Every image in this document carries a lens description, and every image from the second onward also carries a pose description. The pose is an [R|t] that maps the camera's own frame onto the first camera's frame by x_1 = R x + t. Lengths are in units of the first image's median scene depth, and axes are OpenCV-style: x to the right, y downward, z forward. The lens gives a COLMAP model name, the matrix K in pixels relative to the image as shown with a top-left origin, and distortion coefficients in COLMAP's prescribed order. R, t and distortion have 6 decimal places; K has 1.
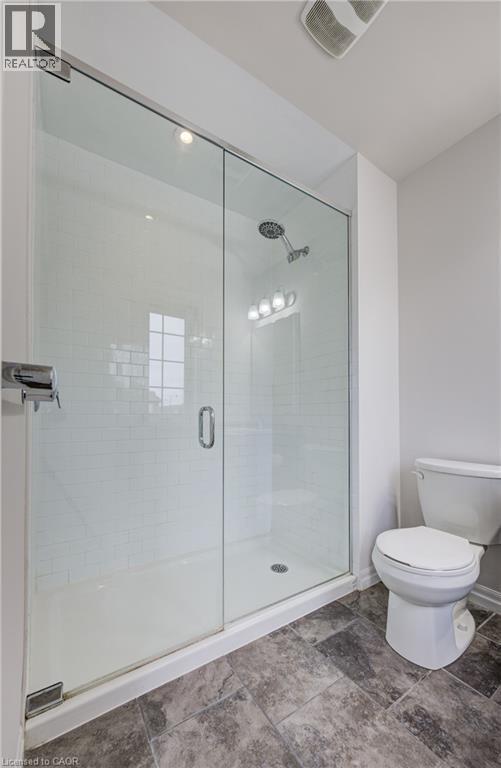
lens RADIAL K [[302.5, 0, 247.8], [0, 302.5, 396.8], [0, 0, 1]] dist [0.001721, 0.000489]
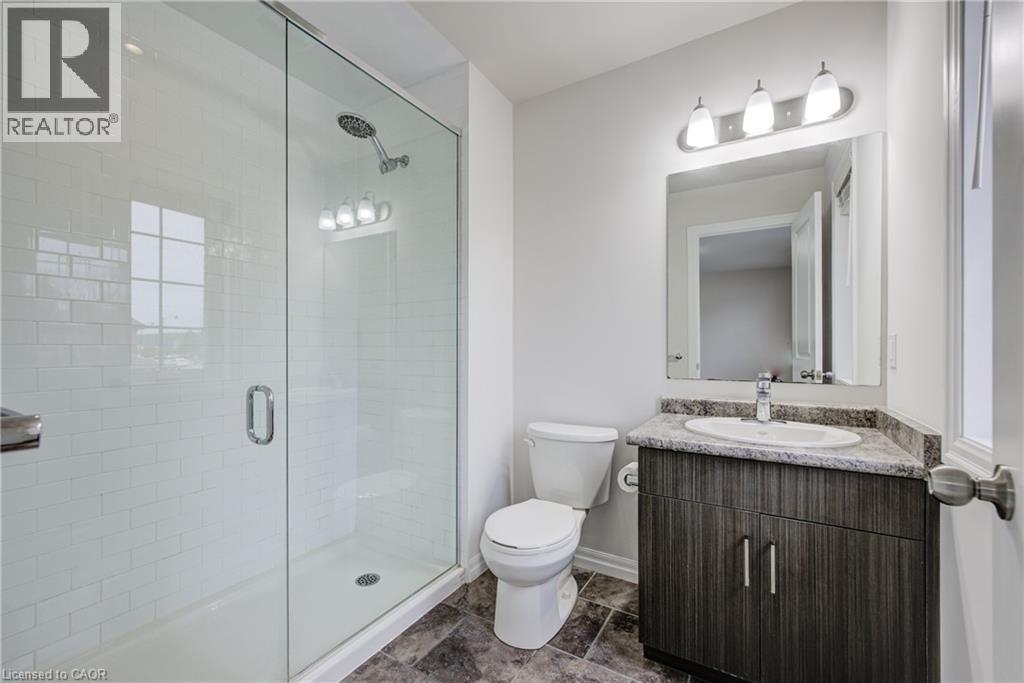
lens RADIAL K [[415.1, 0, 512.0], [0, 415.1, 341.5], [0, 0, 1]] dist [-0.000066, -0.000025]
pose [[0.903099, -0.003356, 0.429420, -0.017770], [-0.010977, 0.999462, 0.030896, -0.083306], [-0.429292, -0.032616, 0.902576, -0.088878]]
